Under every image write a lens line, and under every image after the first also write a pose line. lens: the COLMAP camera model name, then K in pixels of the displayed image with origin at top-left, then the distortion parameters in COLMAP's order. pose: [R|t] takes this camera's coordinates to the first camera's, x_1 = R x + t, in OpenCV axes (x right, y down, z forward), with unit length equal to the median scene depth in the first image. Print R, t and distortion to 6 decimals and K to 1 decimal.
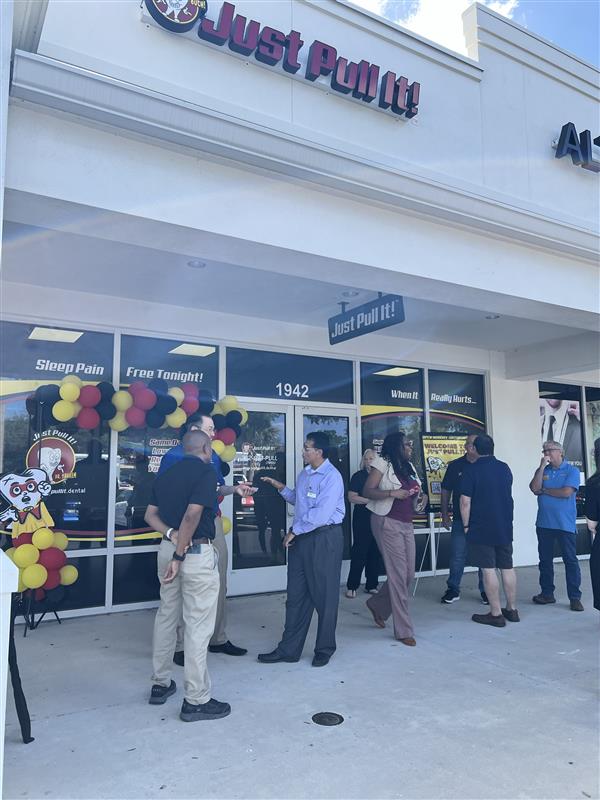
lens RADIAL K [[605.1, 0, 307.6], [0, 605.1, 406.3], [0, 0, 1]] dist [0.038069, -0.043591]
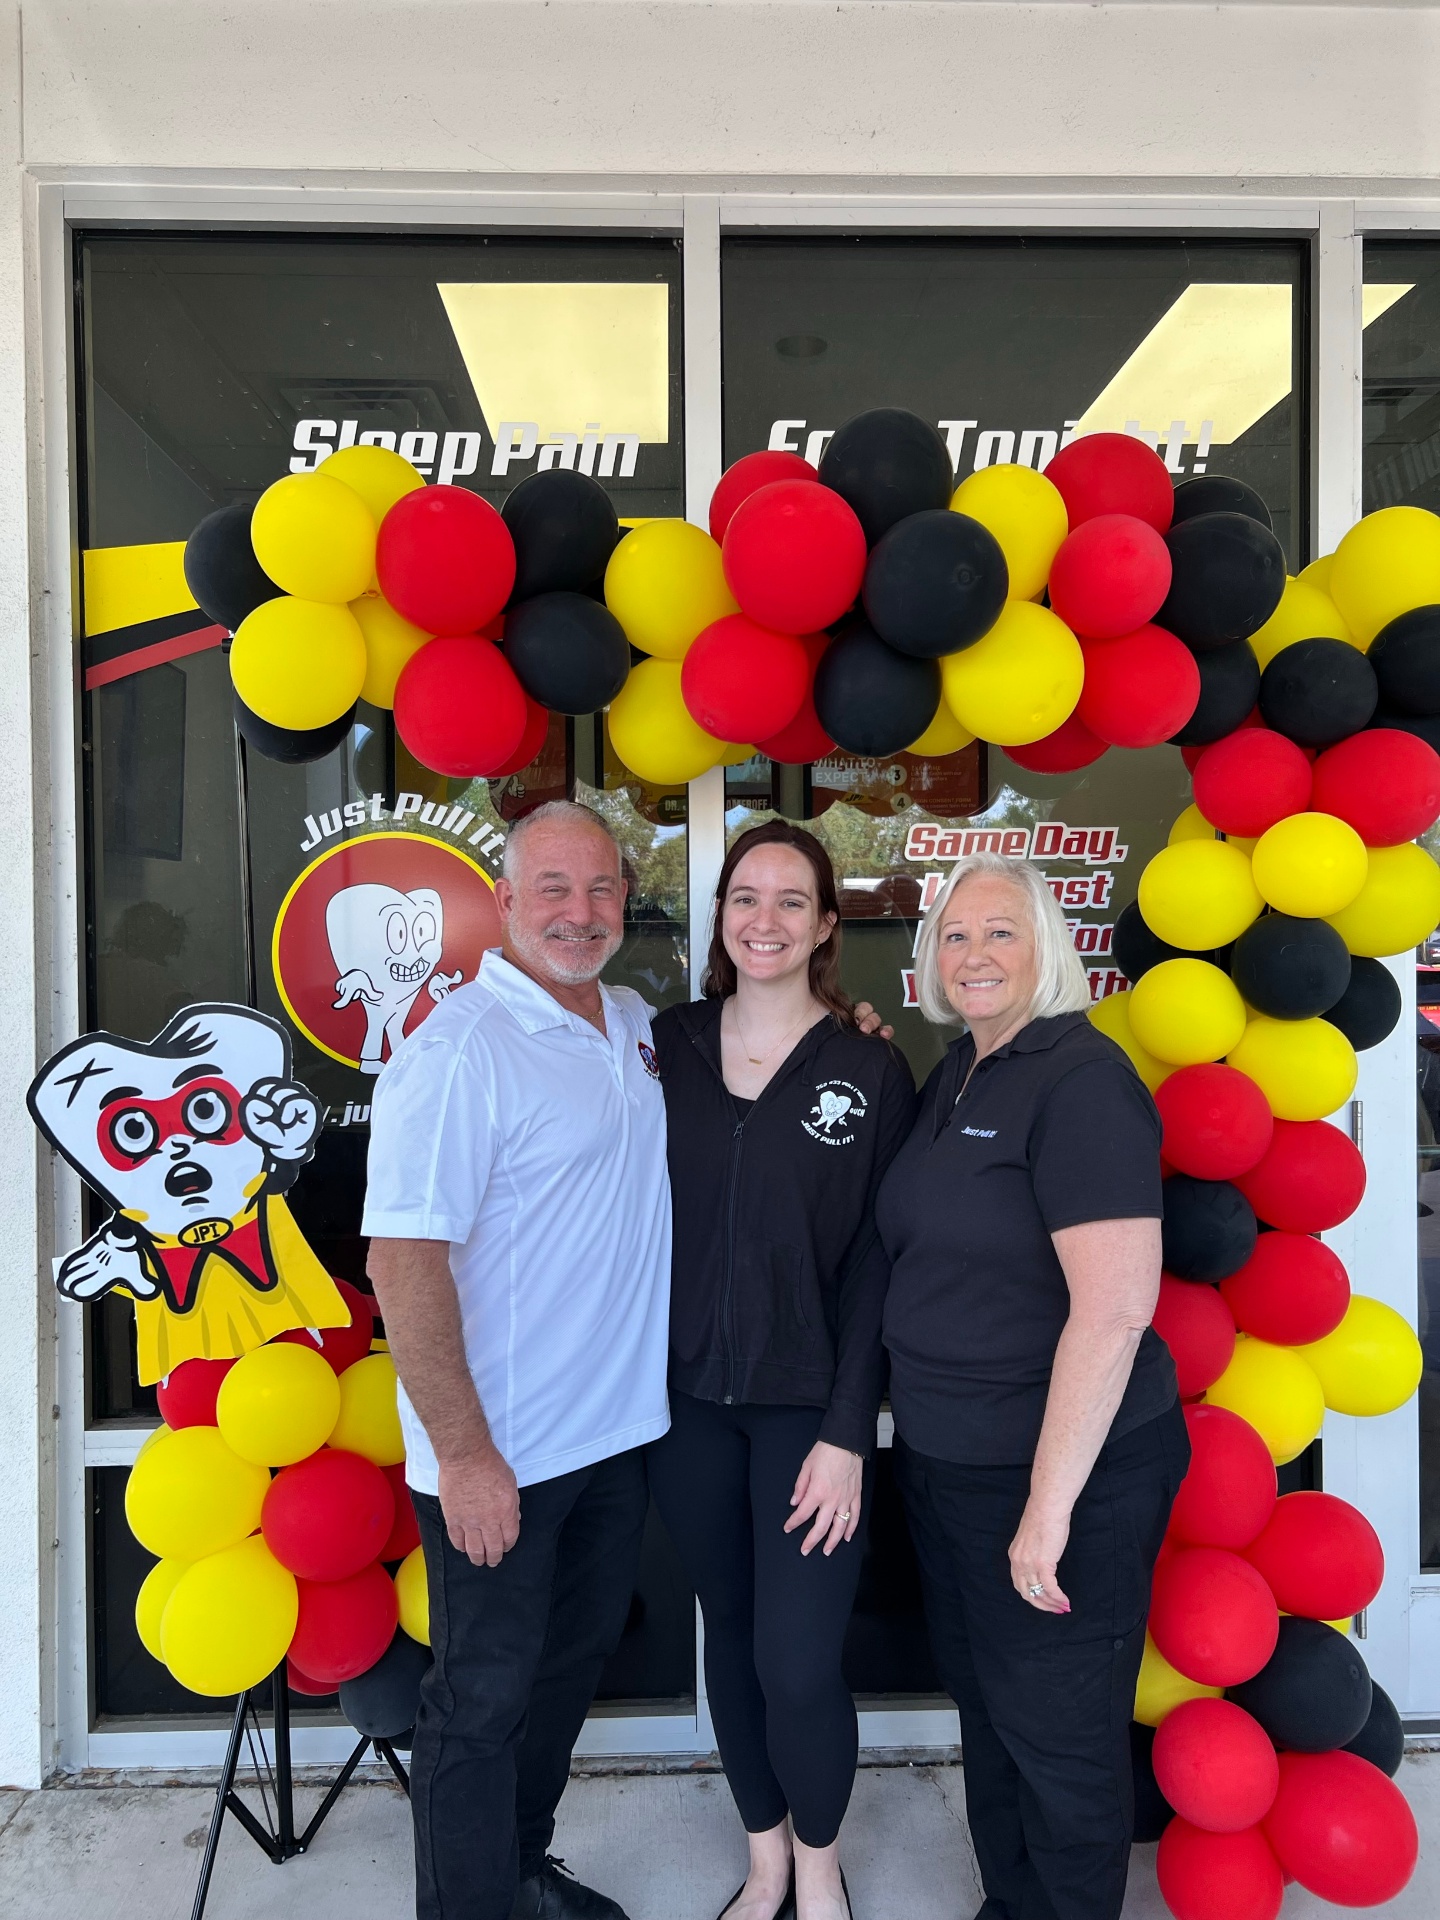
lens RADIAL K [[1452.2, 0, 735.4], [0, 1452.2, 953.2], [0, 0, 1]] dist [0.038069, -0.043591]
pose [[0.870658, 0.007566, -0.491831, -0.104951], [0.060409, 0.990668, 0.122178, 0.041380], [0.488166, -0.136086, 0.862076, 0.680197]]
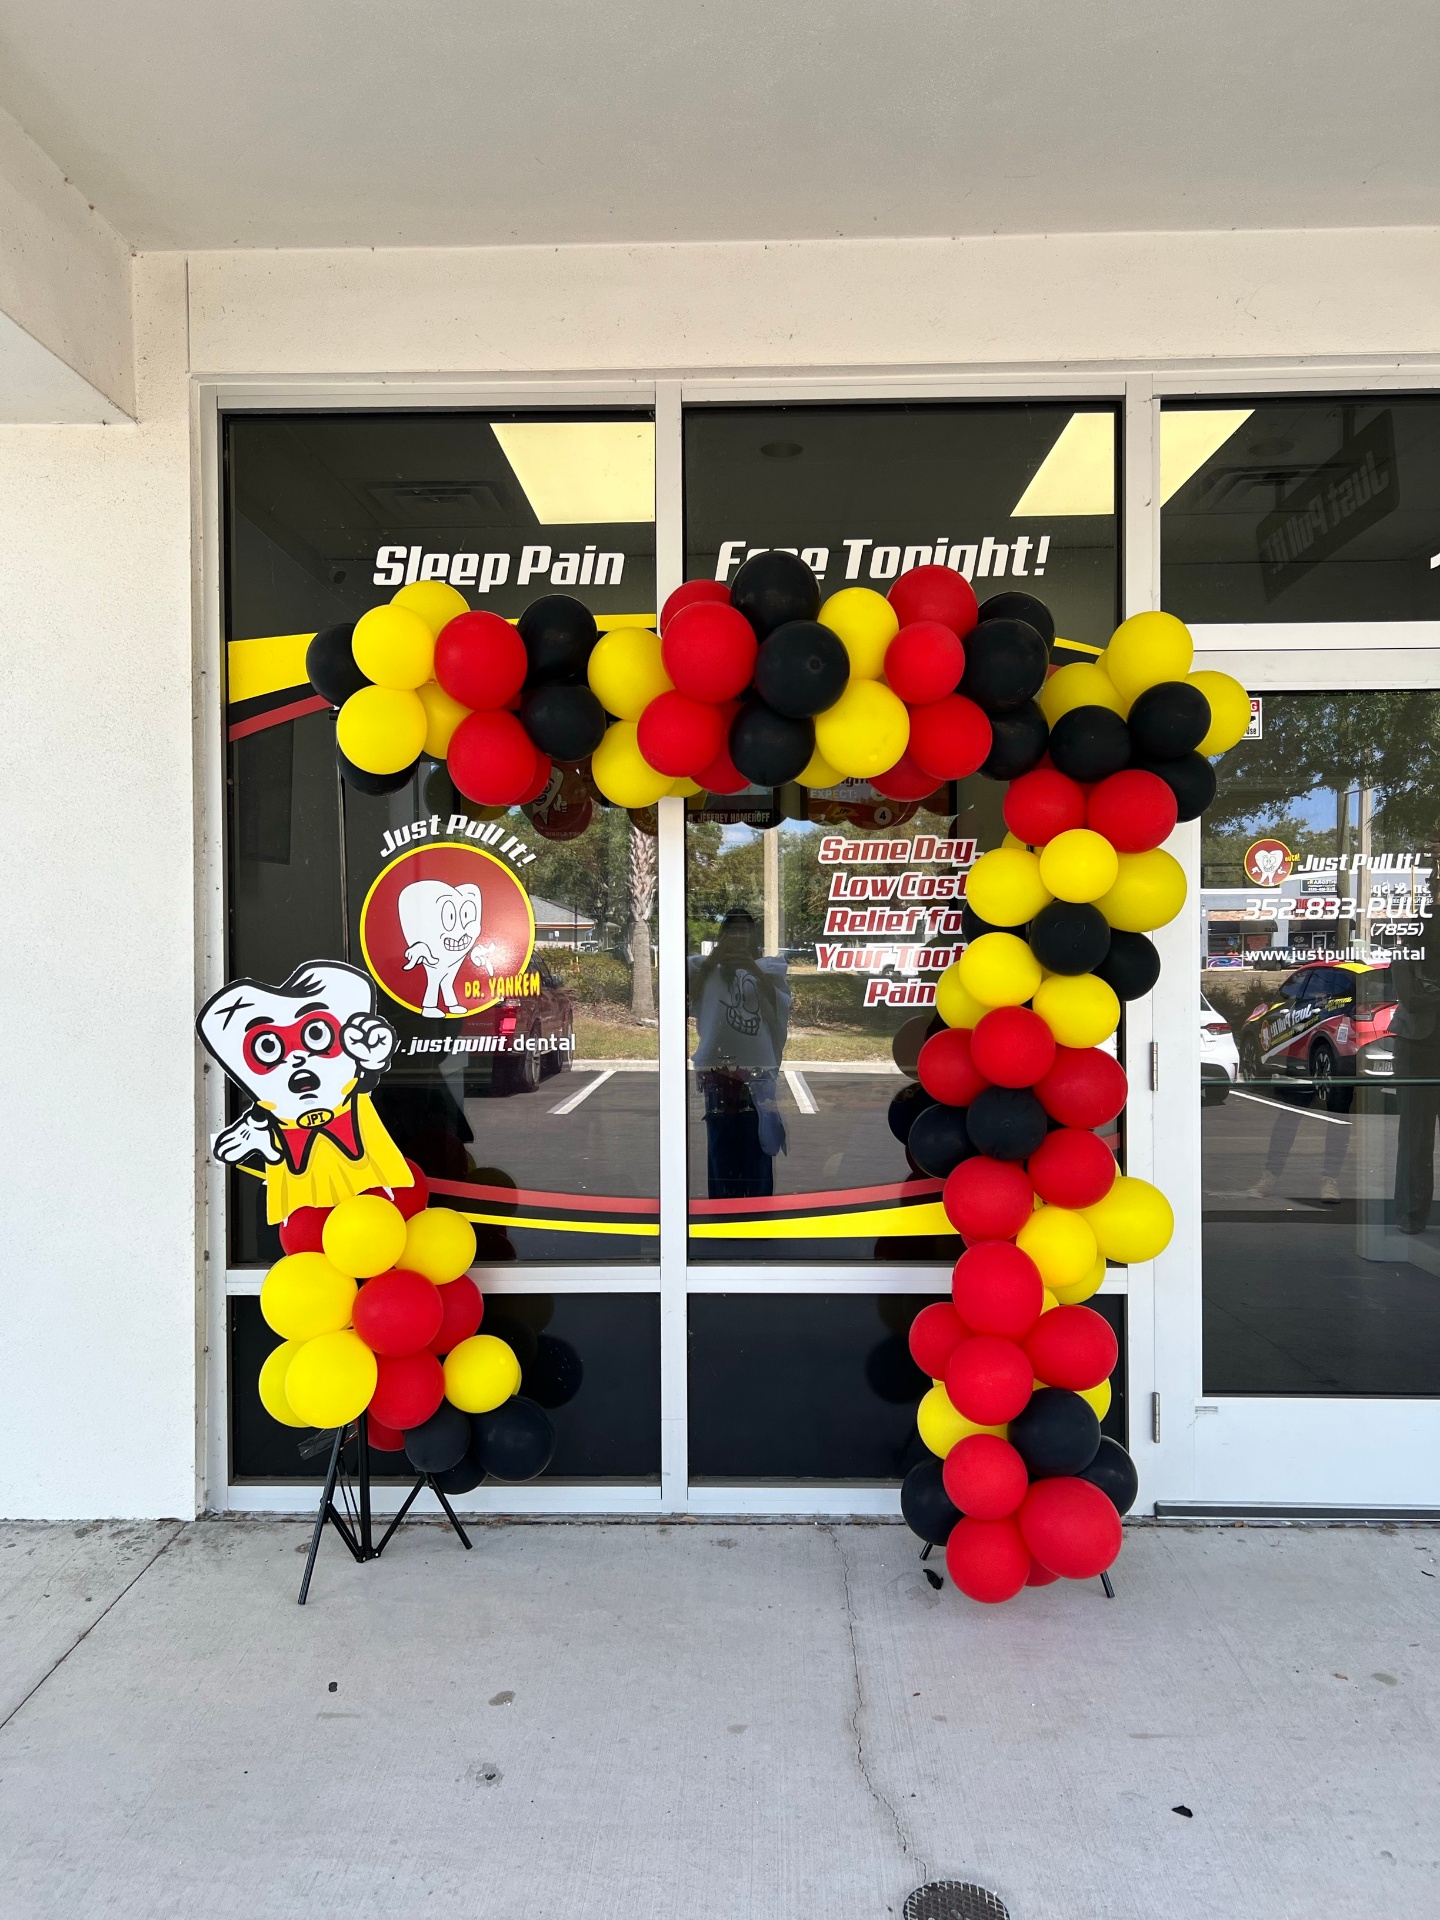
lens RADIAL K [[1452.2, 0, 722.1], [0, 1452.2, 960.9], [0, 0, 1]] dist [0.038069, -0.043591]
pose [[0.839692, 0.011715, -0.542937, 0.026394], [0.062944, 0.990930, 0.118729, 0.036270], [0.539403, -0.133871, 0.831338, 0.554045]]
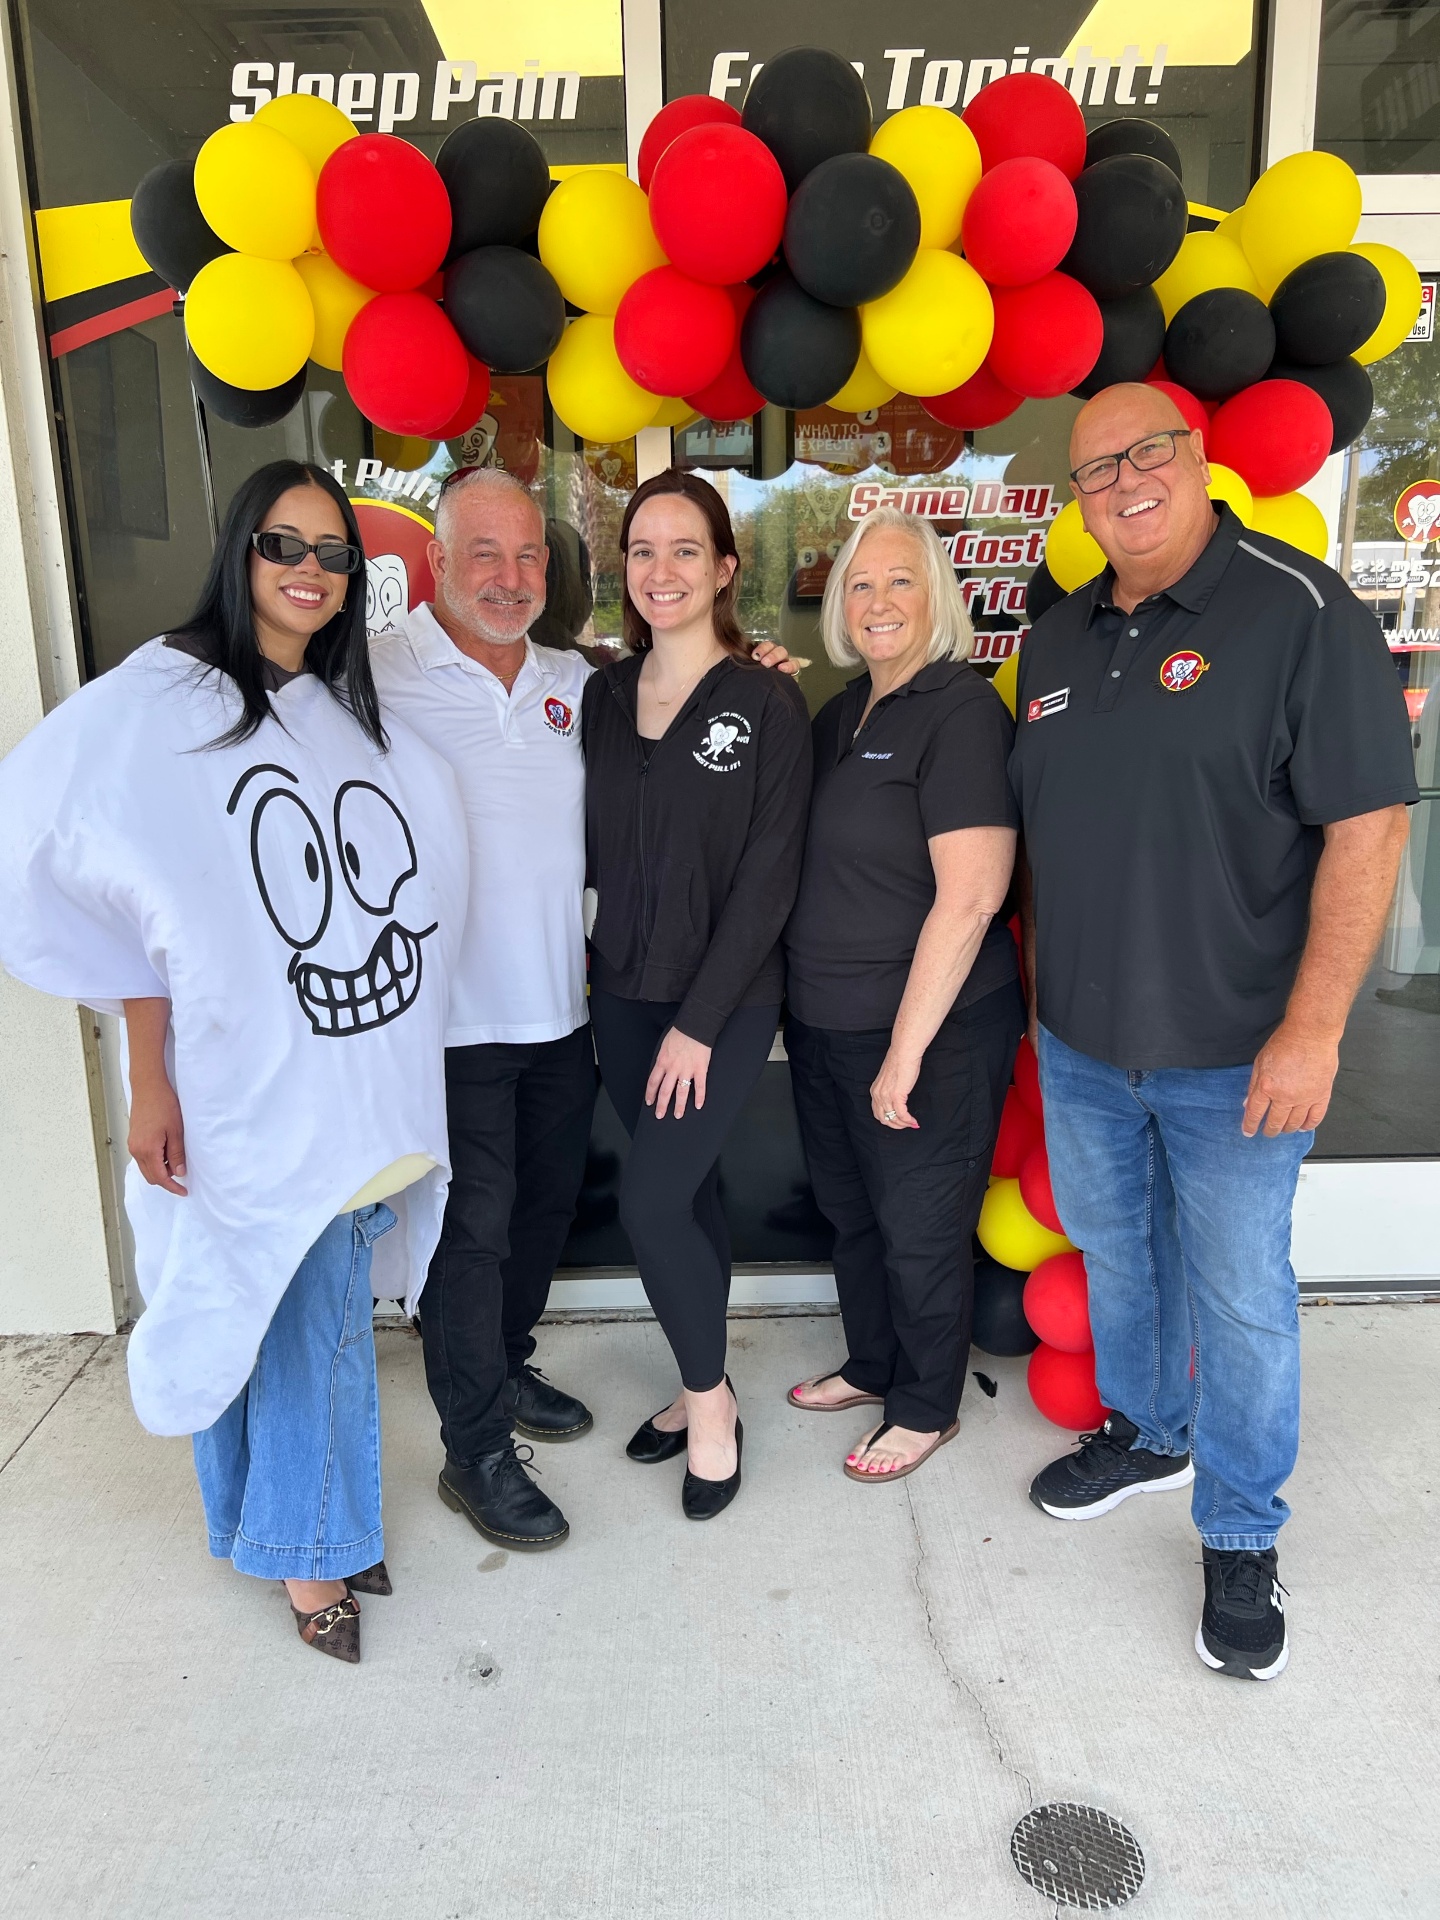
lens RADIAL K [[1452.2, 0, 715.9], [0, 1452.2, 972.1], [0, 0, 1]] dist [0.038069, -0.043591]
pose [[0.859544, 0.108073, -0.499504, -0.063721], [0.073727, 0.940939, 0.330451, 0.049946], [0.505716, -0.320864, 0.800810, 0.651014]]
